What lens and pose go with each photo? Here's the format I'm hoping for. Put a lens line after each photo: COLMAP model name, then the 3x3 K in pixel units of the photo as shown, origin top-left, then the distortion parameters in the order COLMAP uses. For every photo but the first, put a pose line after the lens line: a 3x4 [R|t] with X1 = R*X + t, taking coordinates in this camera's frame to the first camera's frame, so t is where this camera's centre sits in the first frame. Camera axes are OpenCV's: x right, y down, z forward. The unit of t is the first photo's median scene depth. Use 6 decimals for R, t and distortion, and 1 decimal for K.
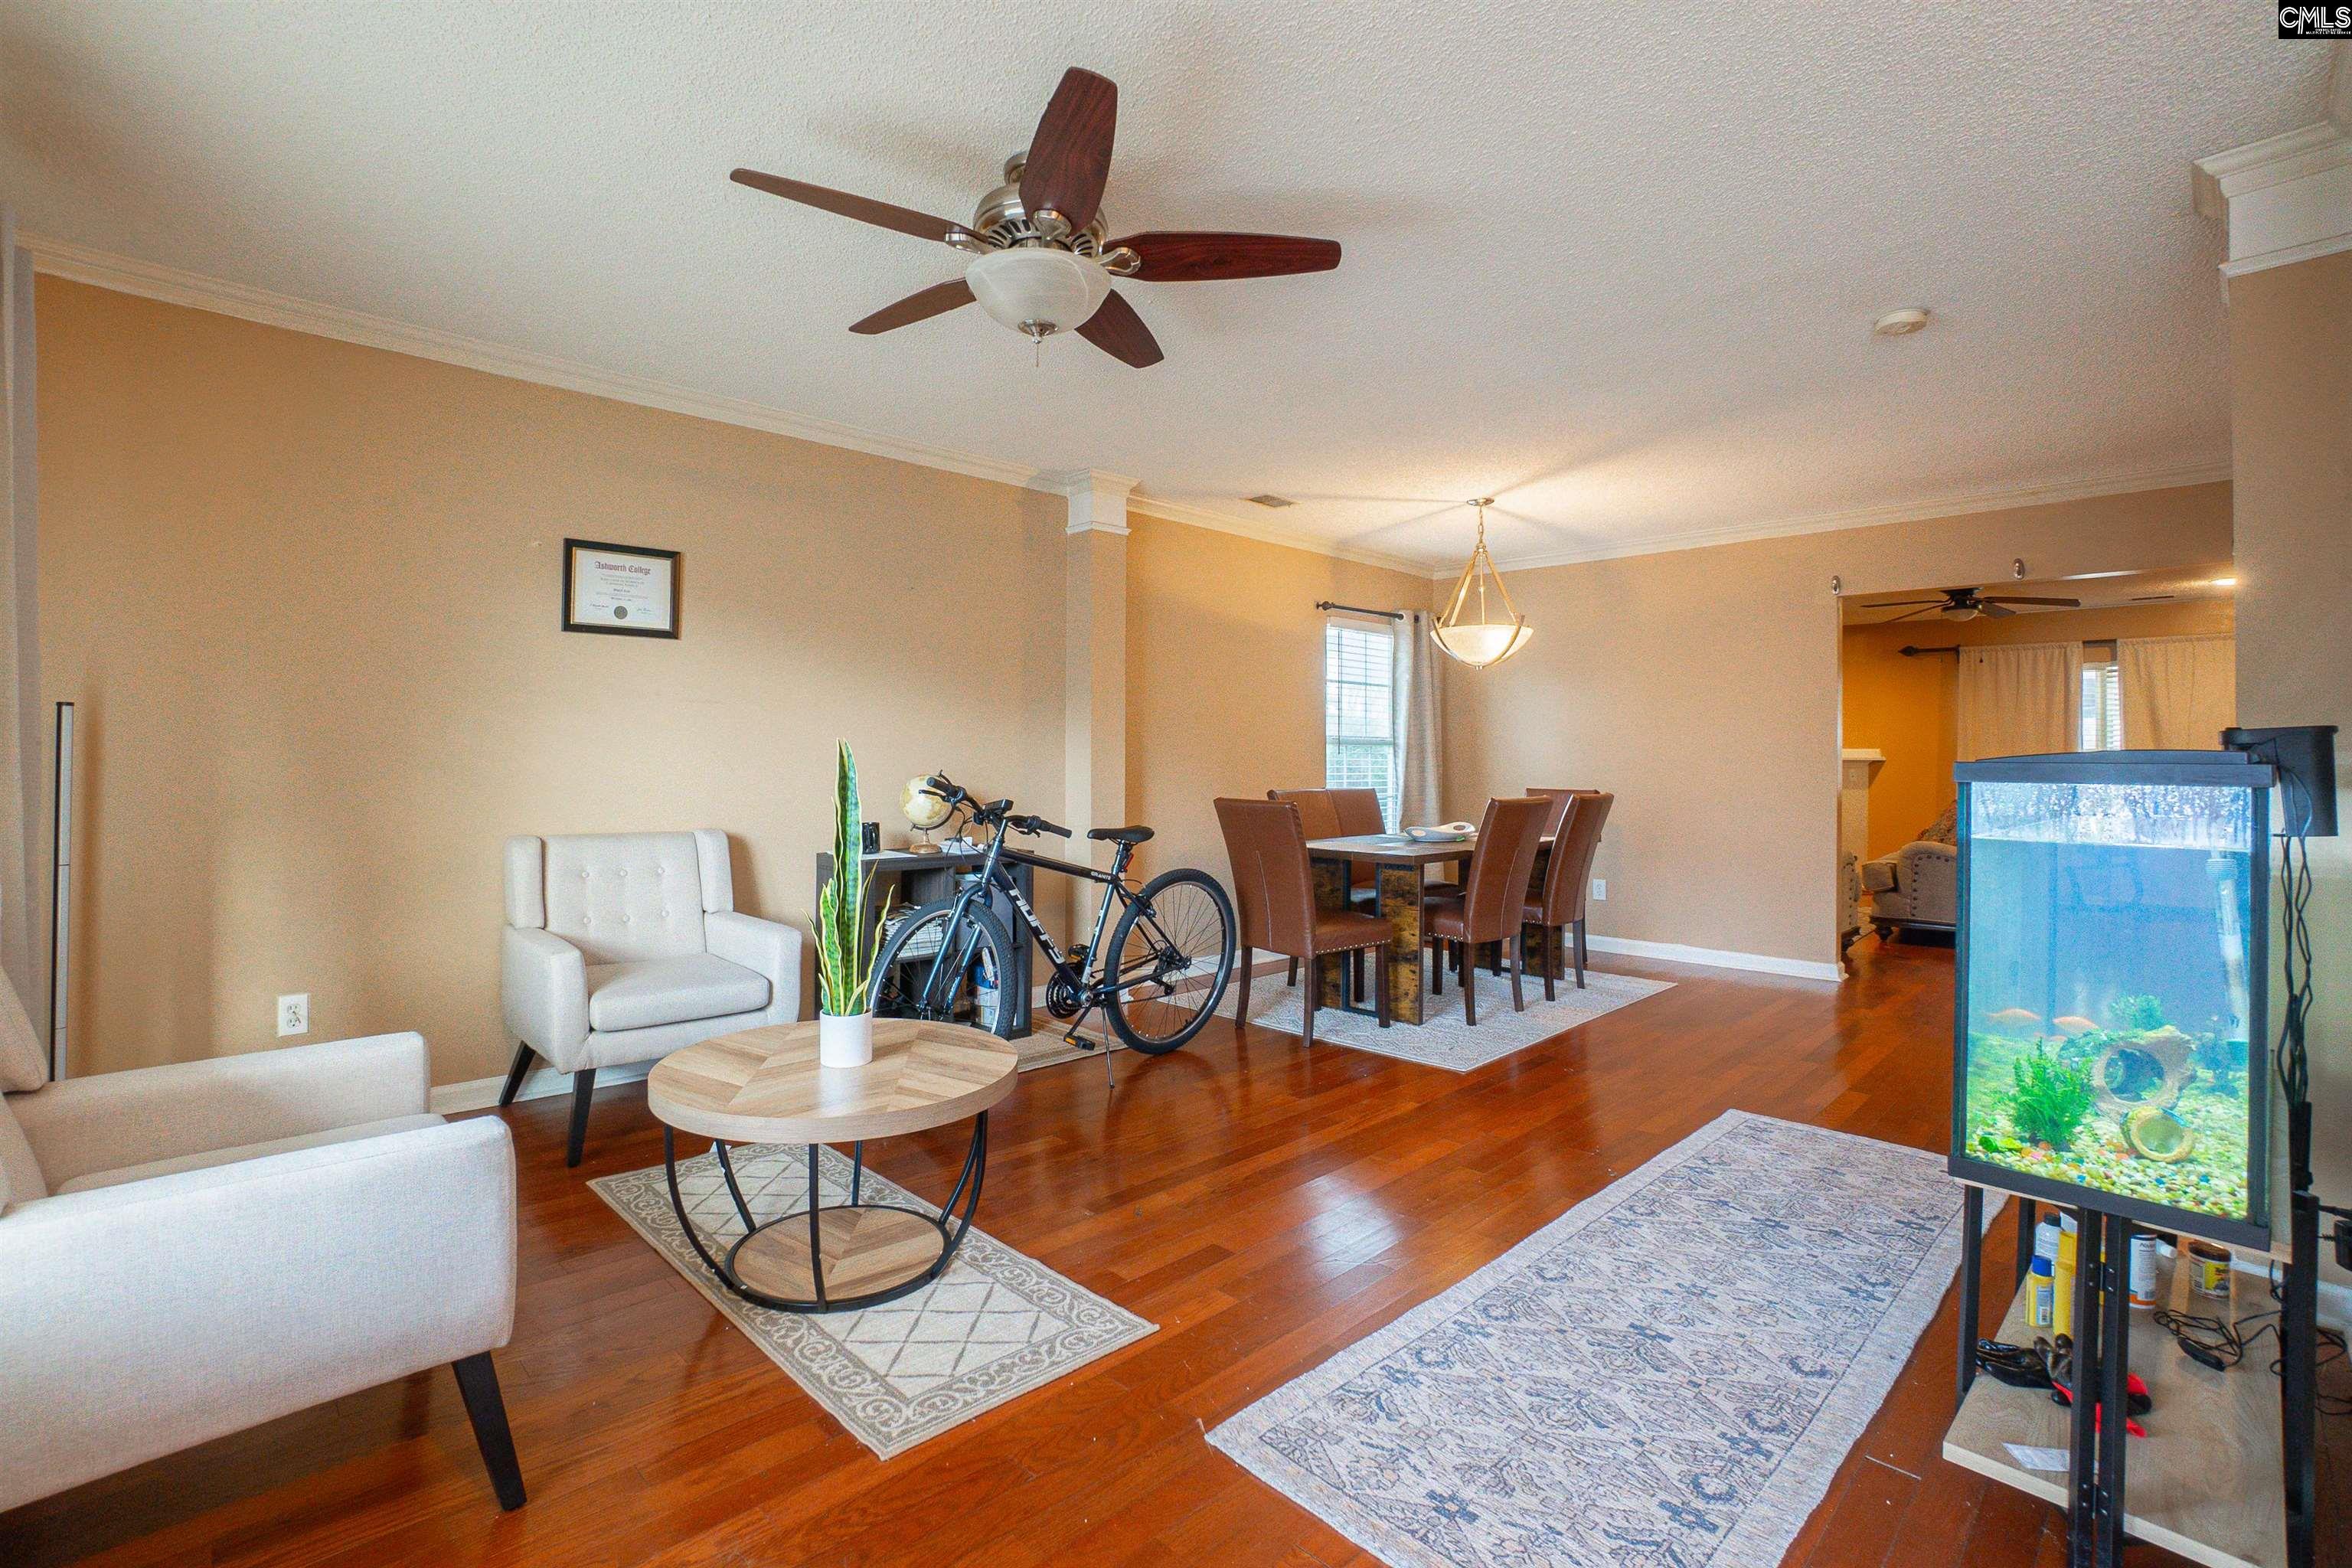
lens RADIAL K [[1025.2, 0, 1184.6], [0, 1025.2, 767.5], [0, 0, 1]] dist [-0.027173, 0.001700]
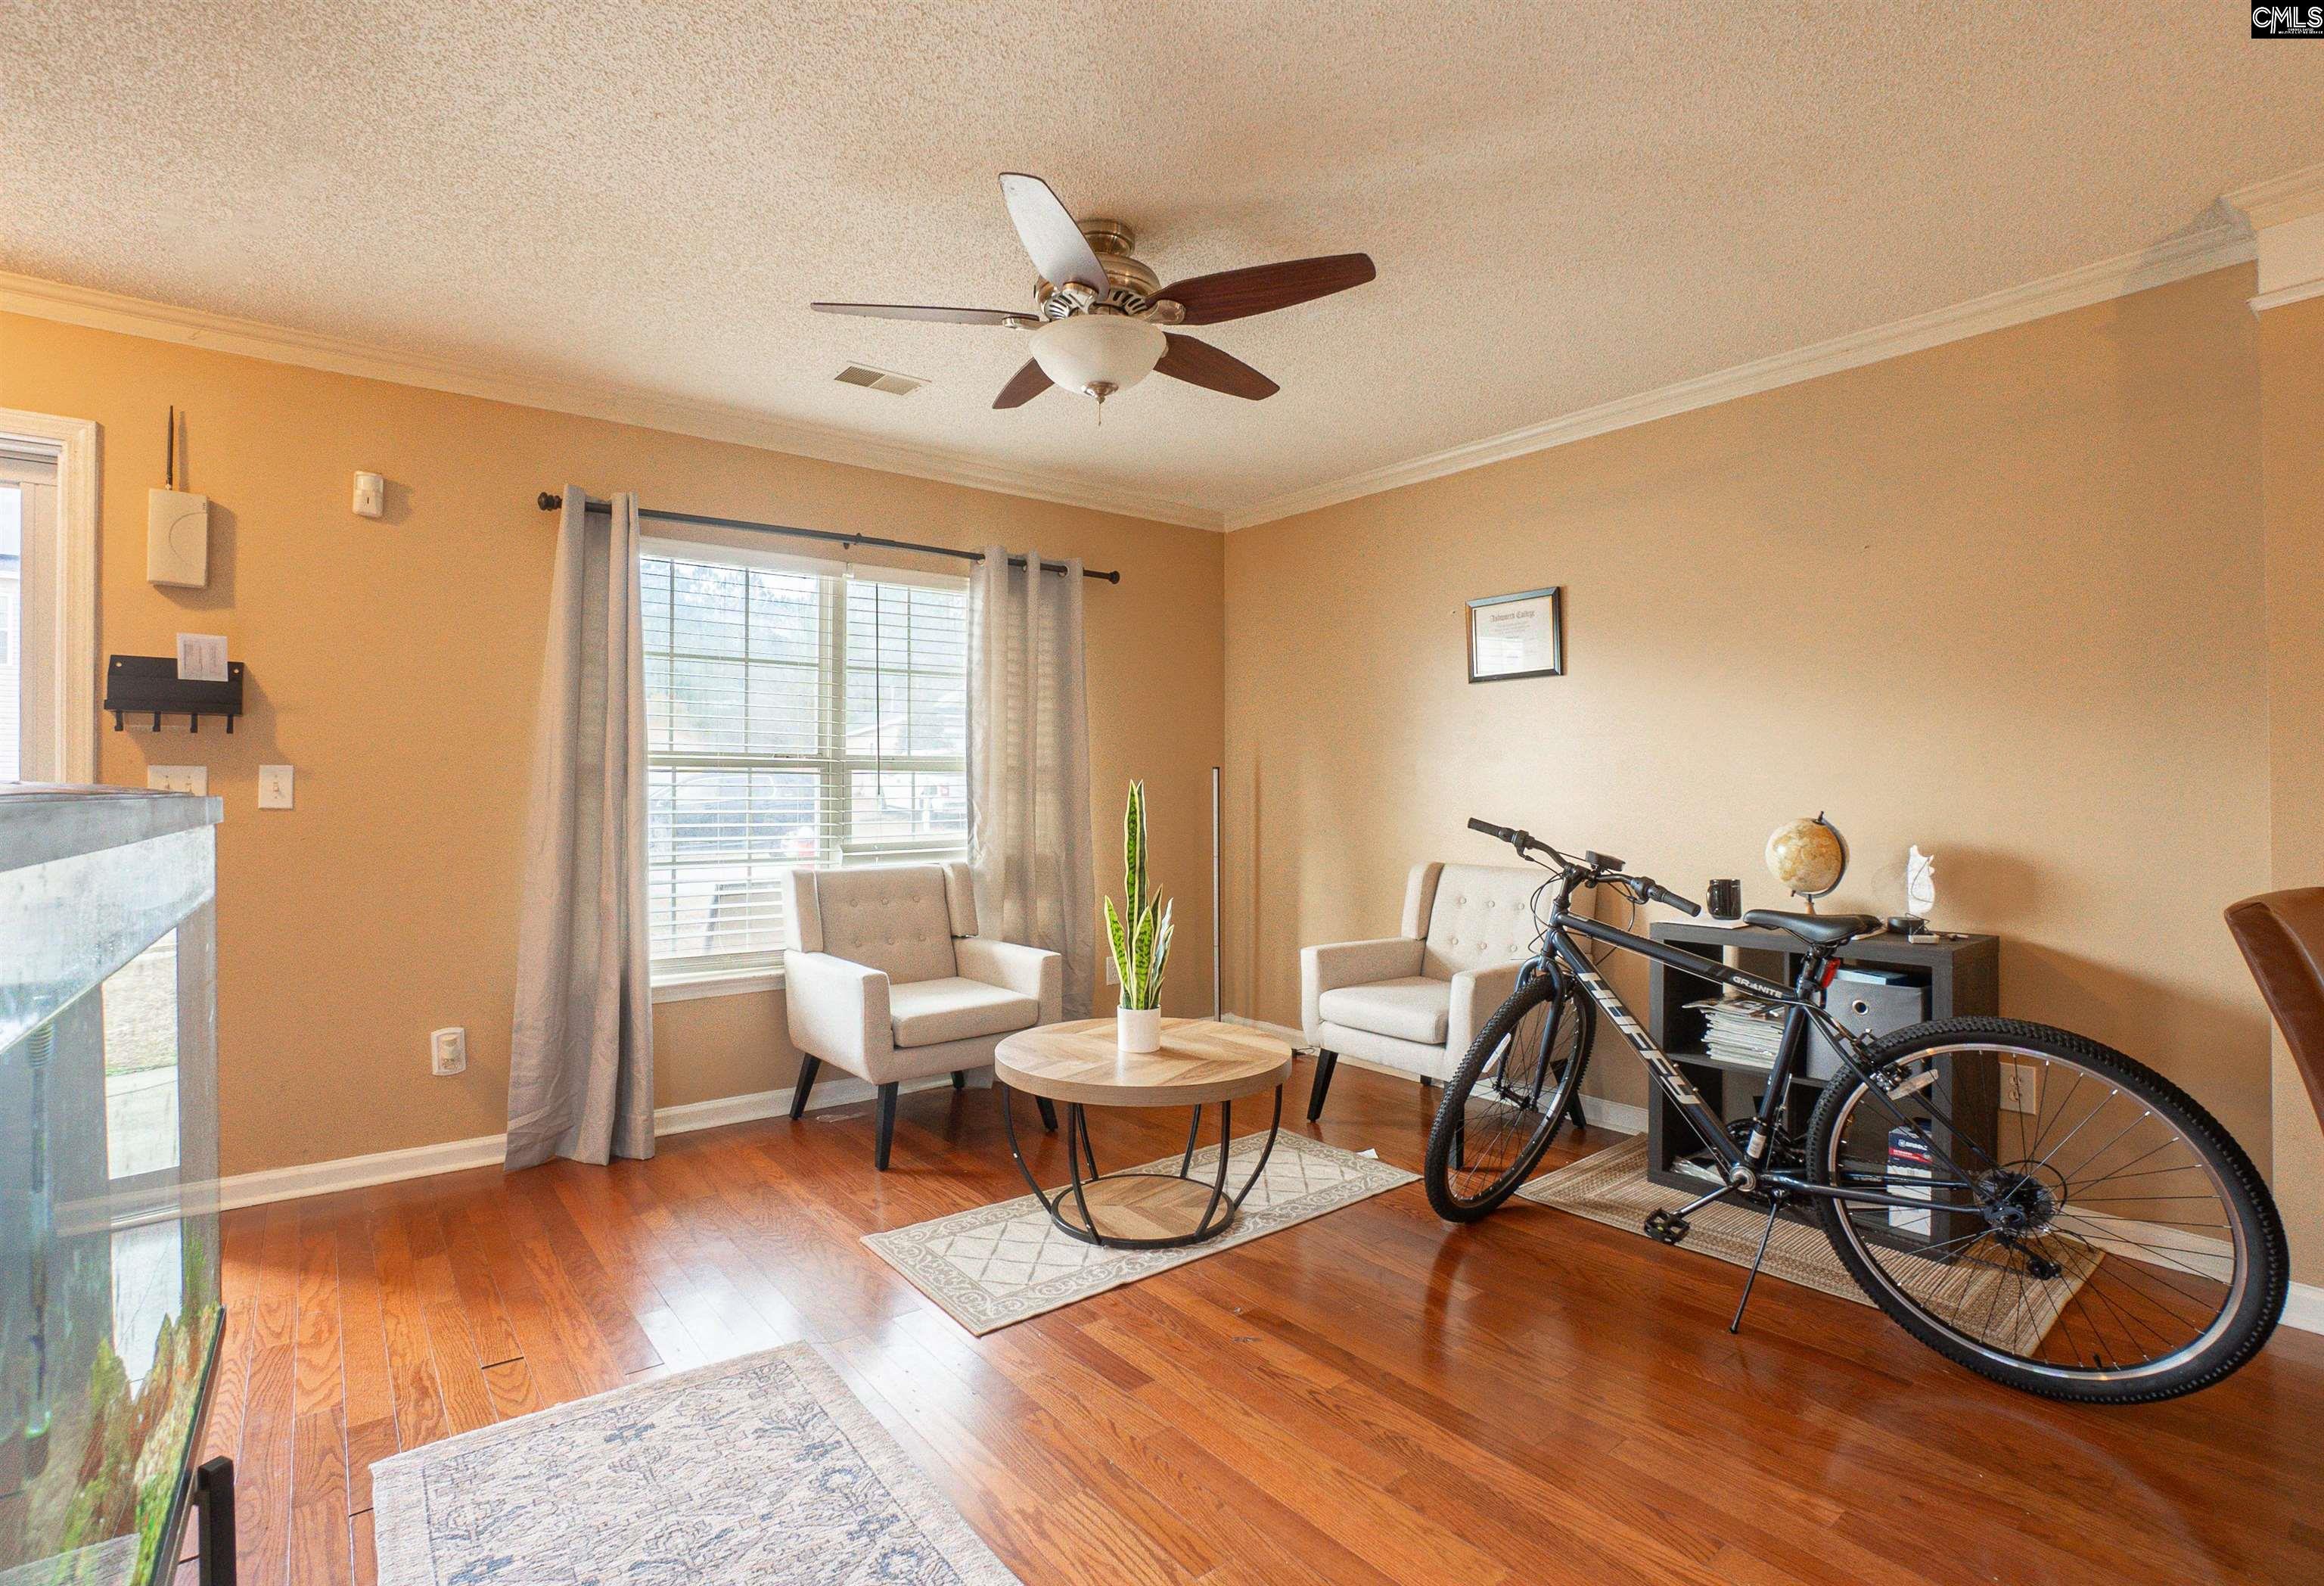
lens RADIAL K [[1140.1, 0, 1159.9], [0, 1140.1, 789.0], [0, 0, 1]] dist [-0.006516, 0.000322]
pose [[-0.117395, -0.012248, -0.993010, 0.926631], [0.001587, 0.999920, -0.012521, -0.003853], [0.993084, -0.003046, -0.117366, 1.080255]]
